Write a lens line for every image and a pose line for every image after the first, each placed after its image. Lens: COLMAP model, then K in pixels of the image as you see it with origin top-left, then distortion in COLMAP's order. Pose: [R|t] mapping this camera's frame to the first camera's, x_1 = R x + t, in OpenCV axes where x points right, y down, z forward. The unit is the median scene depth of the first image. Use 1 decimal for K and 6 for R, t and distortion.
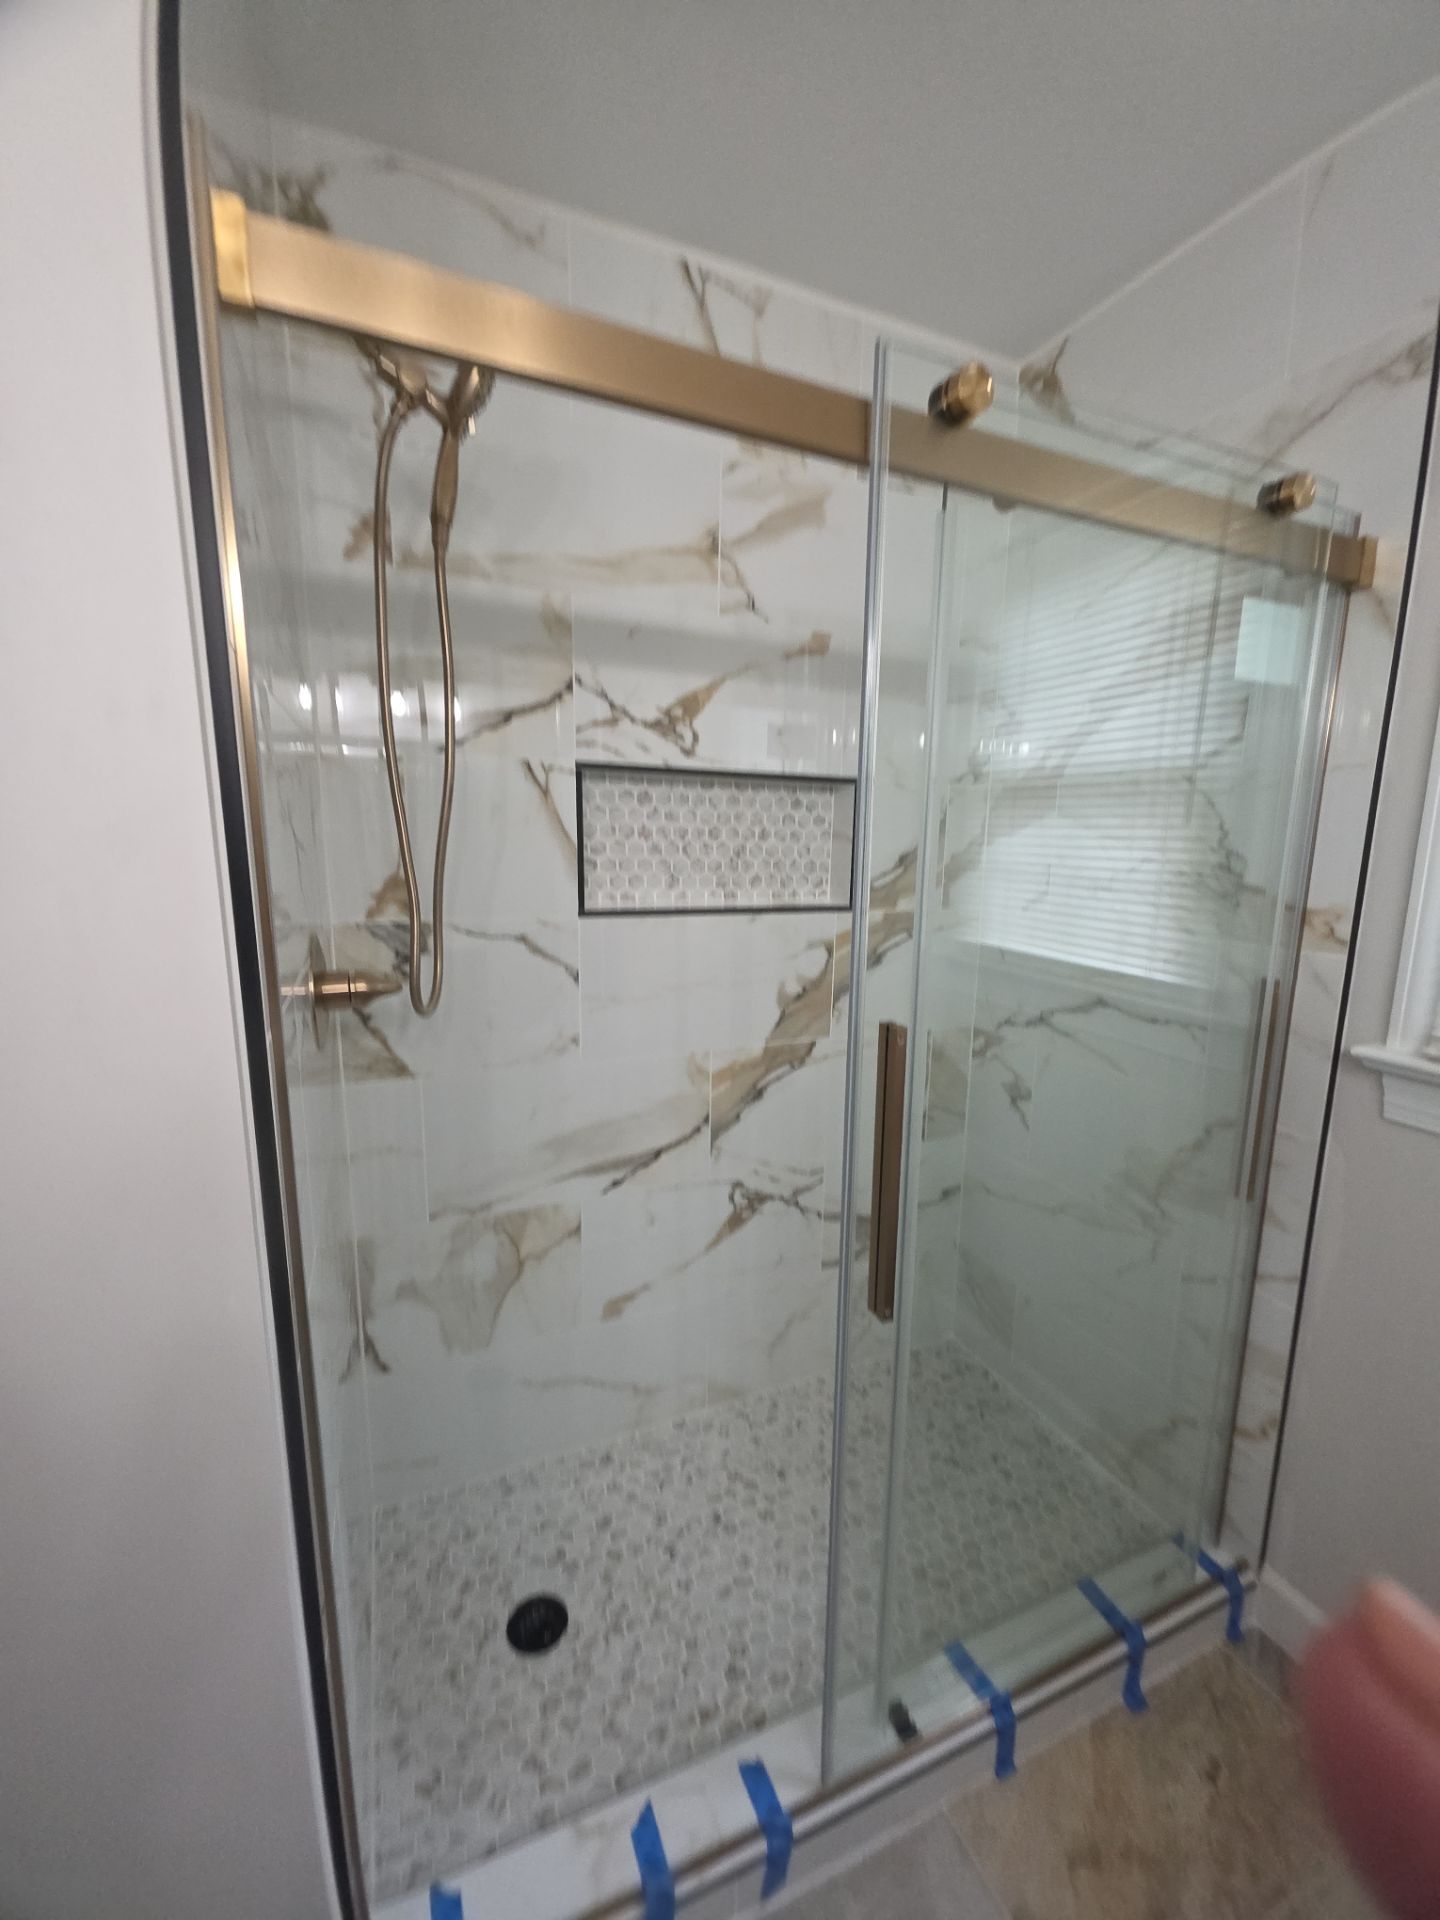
lens RADIAL K [[759.1, 0, 713.1], [0, 759.1, 959.6], [0, 0, 1]] dist [0.013597, -0.008268]
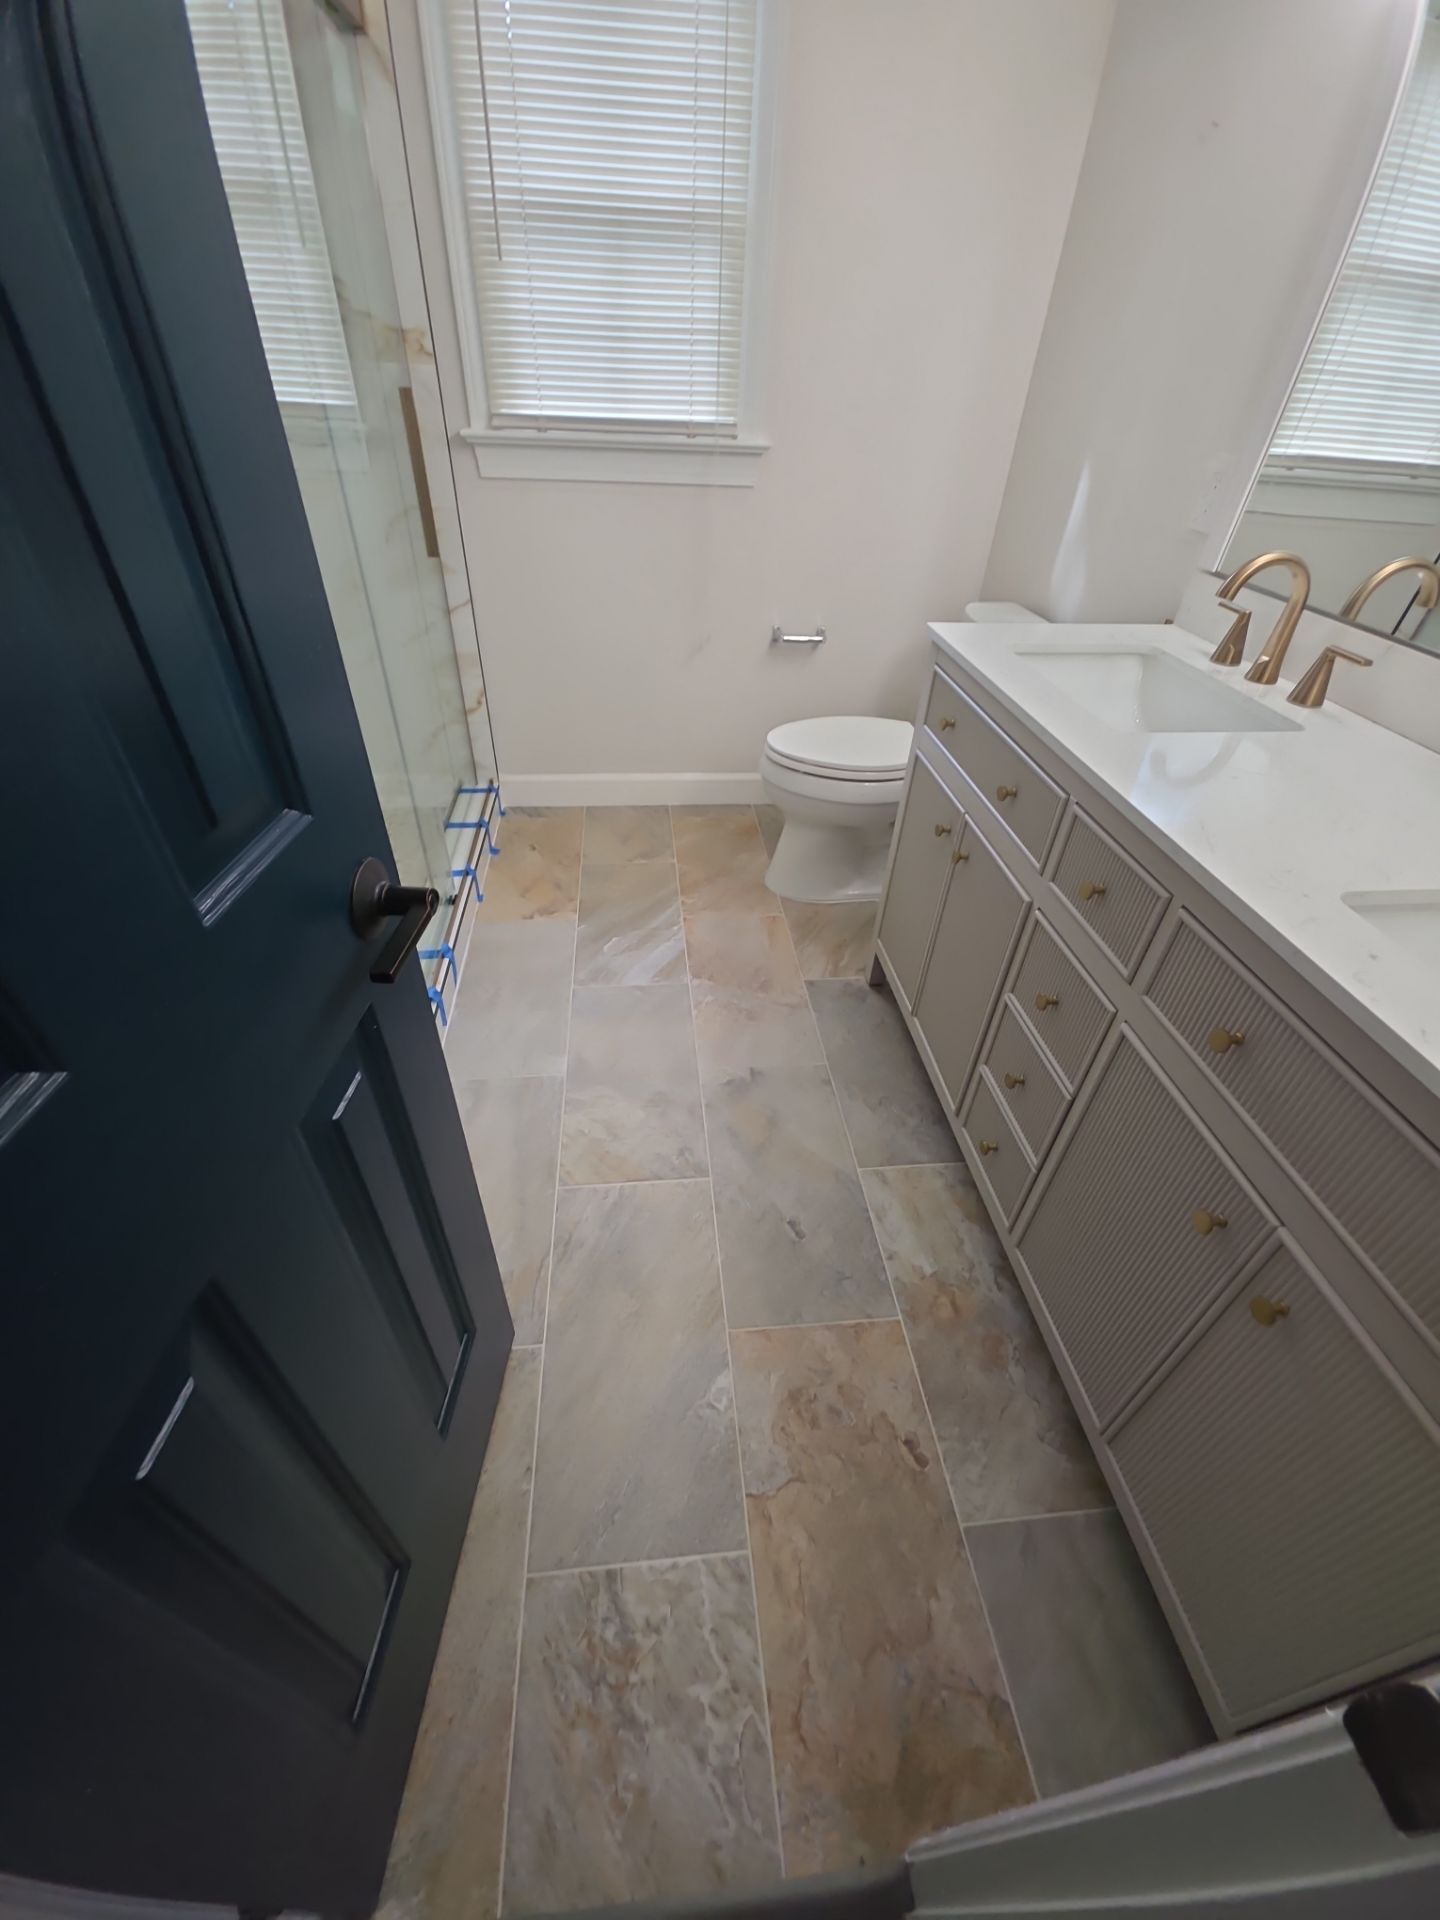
lens RADIAL K [[759.1, 0, 717.3], [0, 759.1, 962.0], [0, 0, 1]] dist [0.013597, -0.008268]
pose [[0.291467, -0.595801, 0.748377, -0.703822], [0.118439, 0.798803, 0.589818, 0.089381], [-0.949220, -0.083276, 0.303391, -0.120719]]
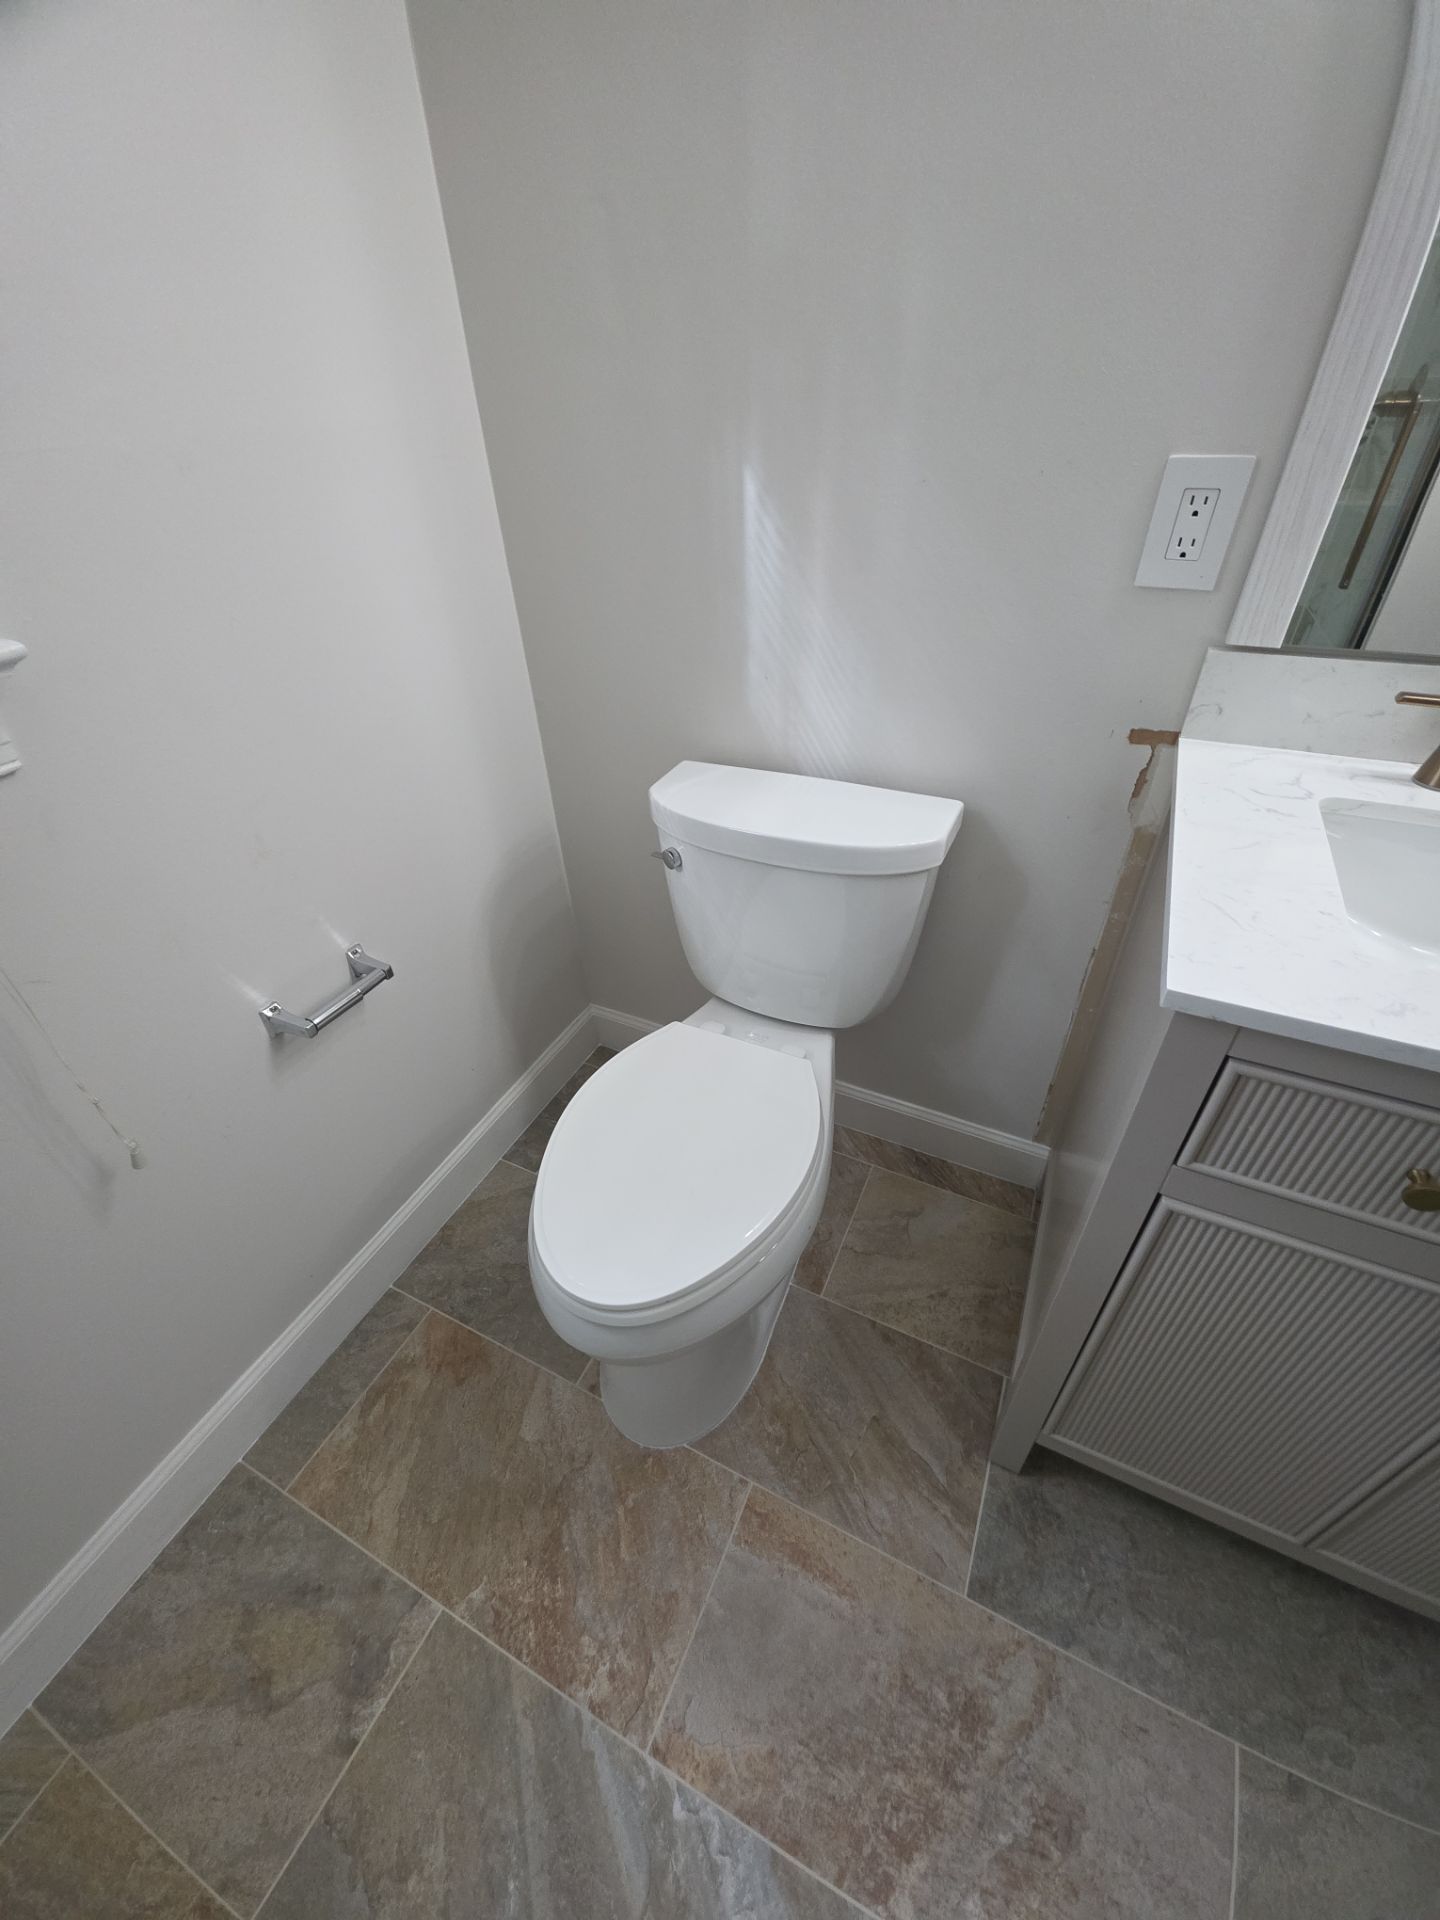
lens RADIAL K [[759.1, 0, 718.5], [0, 759.1, 961.8], [0, 0, 1]] dist [0.013597, -0.008268]
pose [[-0.657084, -0.444830, 0.608578, 0.232390], [0.155556, 0.709937, 0.686871, 0.059684], [-0.737593, 0.546000, -0.397292, 0.229817]]
